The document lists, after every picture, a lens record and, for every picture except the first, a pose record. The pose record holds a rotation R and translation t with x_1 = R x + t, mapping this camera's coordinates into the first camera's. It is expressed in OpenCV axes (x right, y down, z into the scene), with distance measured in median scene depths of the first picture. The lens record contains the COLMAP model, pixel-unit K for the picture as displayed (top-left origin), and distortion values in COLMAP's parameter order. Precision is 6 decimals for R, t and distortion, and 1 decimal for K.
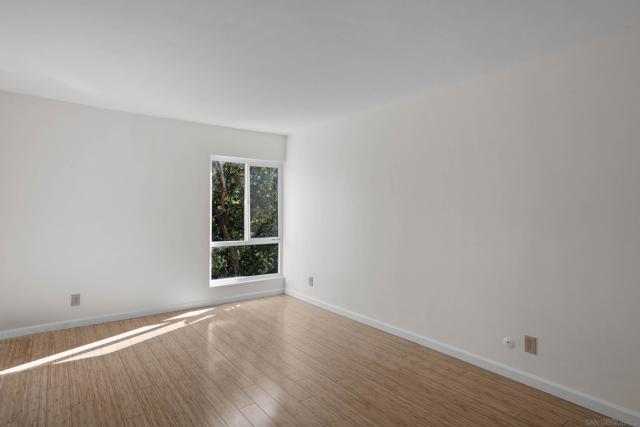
lens RADIAL K [[349.3, 0, 320.0], [0, 349.3, 213.5], [0, 0, 1]] dist [-0.001071, 0.010851]
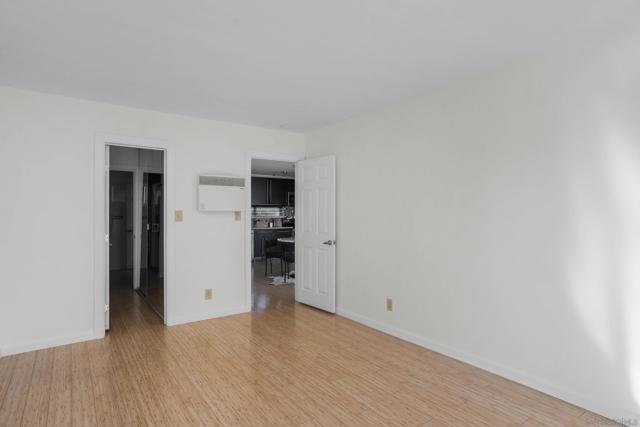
lens RADIAL K [[349.3, 0, 320.0], [0, 349.3, 213.5], [0, 0, 1]] dist [-0.001071, 0.010851]
pose [[-0.999747, -0.010438, 0.019911, -0.271045], [-0.010325, 0.999930, 0.005775, -0.016047], [-0.019970, 0.005568, -0.999785, 2.006887]]
